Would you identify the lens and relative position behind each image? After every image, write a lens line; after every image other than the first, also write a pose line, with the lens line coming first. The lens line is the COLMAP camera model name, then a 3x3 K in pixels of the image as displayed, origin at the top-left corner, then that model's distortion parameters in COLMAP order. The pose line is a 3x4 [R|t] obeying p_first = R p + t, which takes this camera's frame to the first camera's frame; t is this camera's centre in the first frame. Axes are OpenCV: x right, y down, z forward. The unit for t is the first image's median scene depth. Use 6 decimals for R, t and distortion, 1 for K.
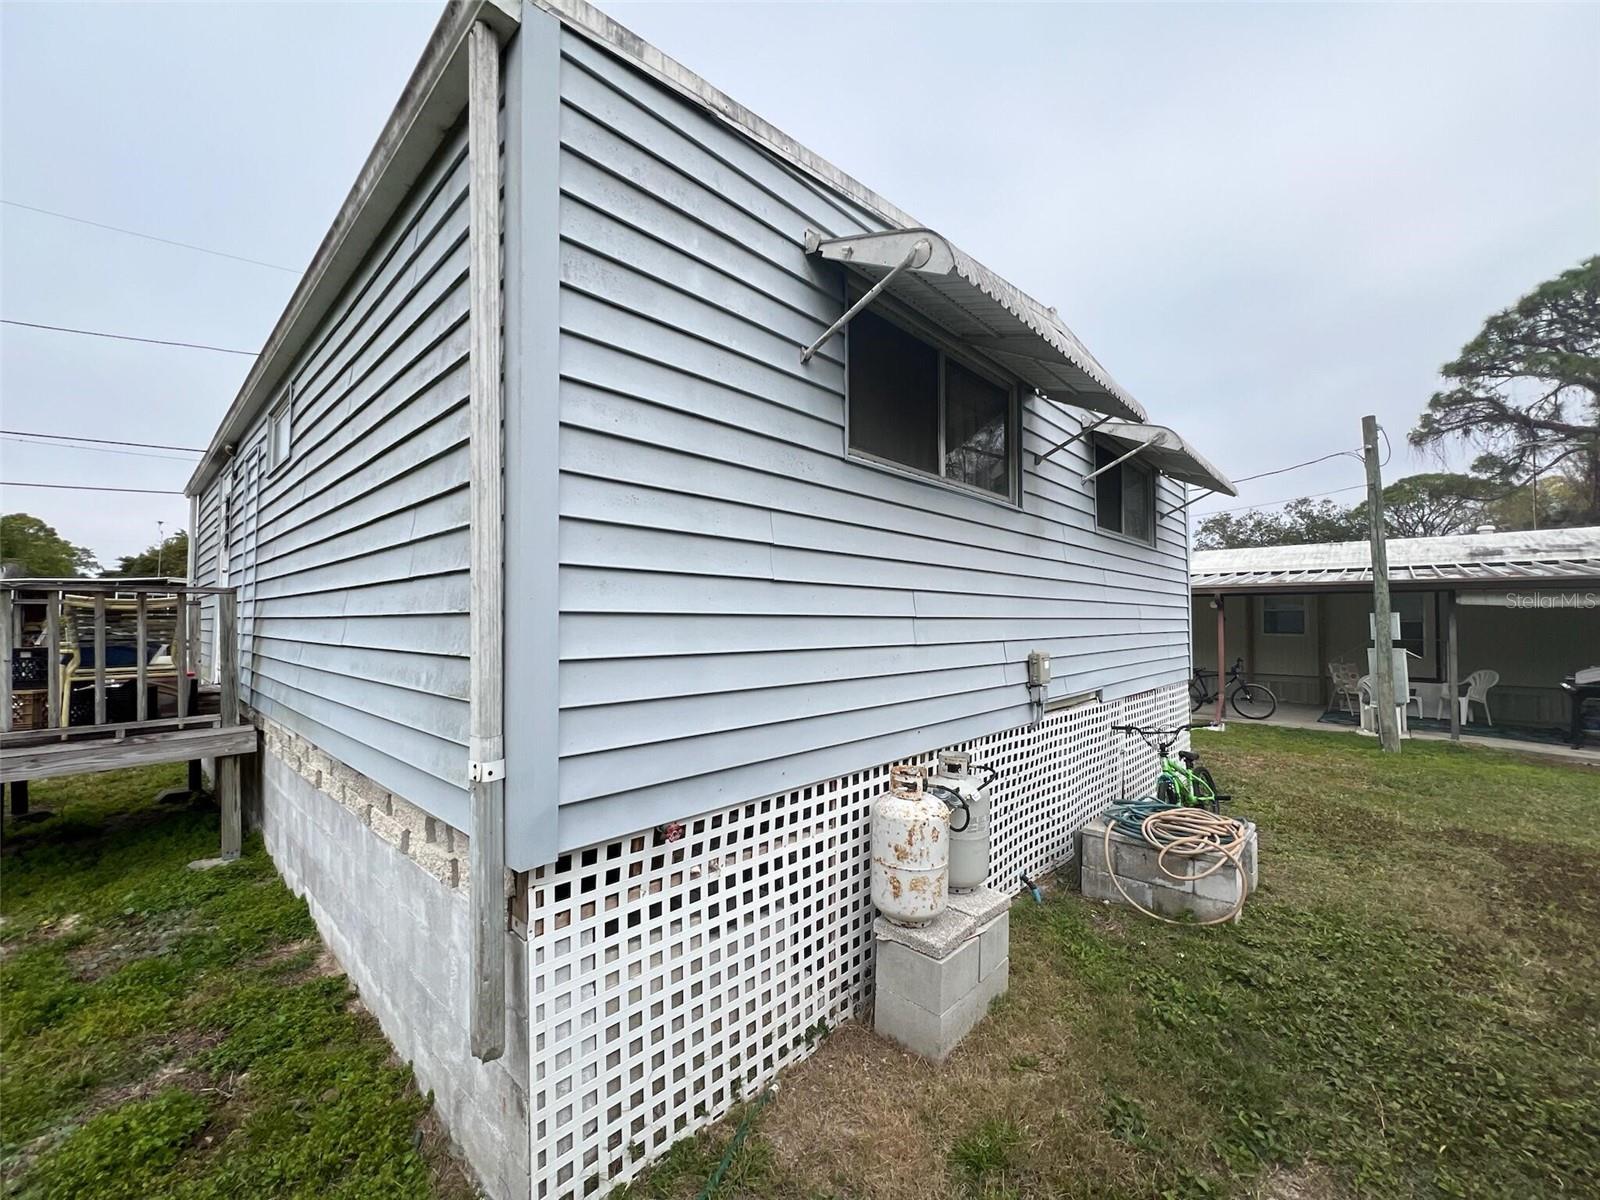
lens RADIAL K [[642.2, 0, 802.3], [0, 642.2, 605.7], [0, 0, 1]] dist [-0.000932, 0.000650]
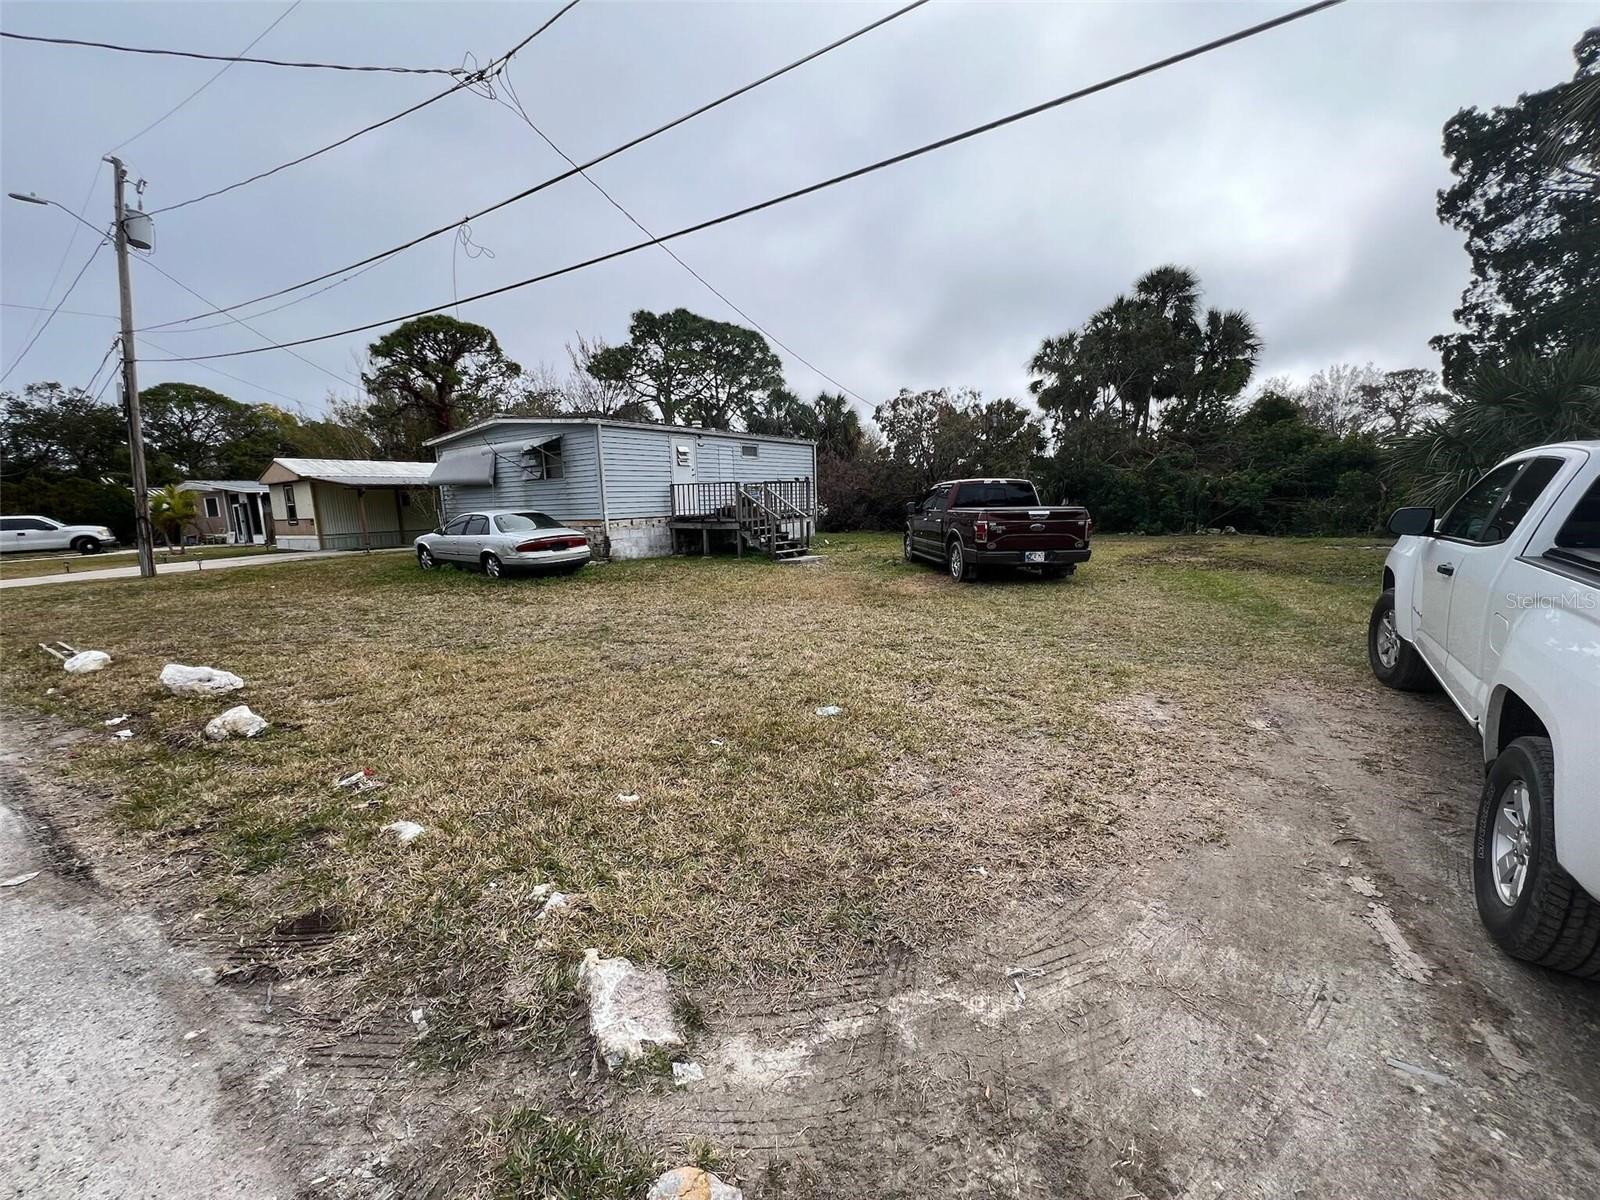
lens RADIAL K [[642.2, 0, 802.5], [0, 642.2, 599.7], [0, 0, 1]] dist [-0.000932, 0.000650]
pose [[-0.154126, -0.150181, 0.976571, -1.746496], [0.004071, 0.988276, 0.152623, 0.029058], [-0.988043, 0.027499, -0.151707, 0.424880]]
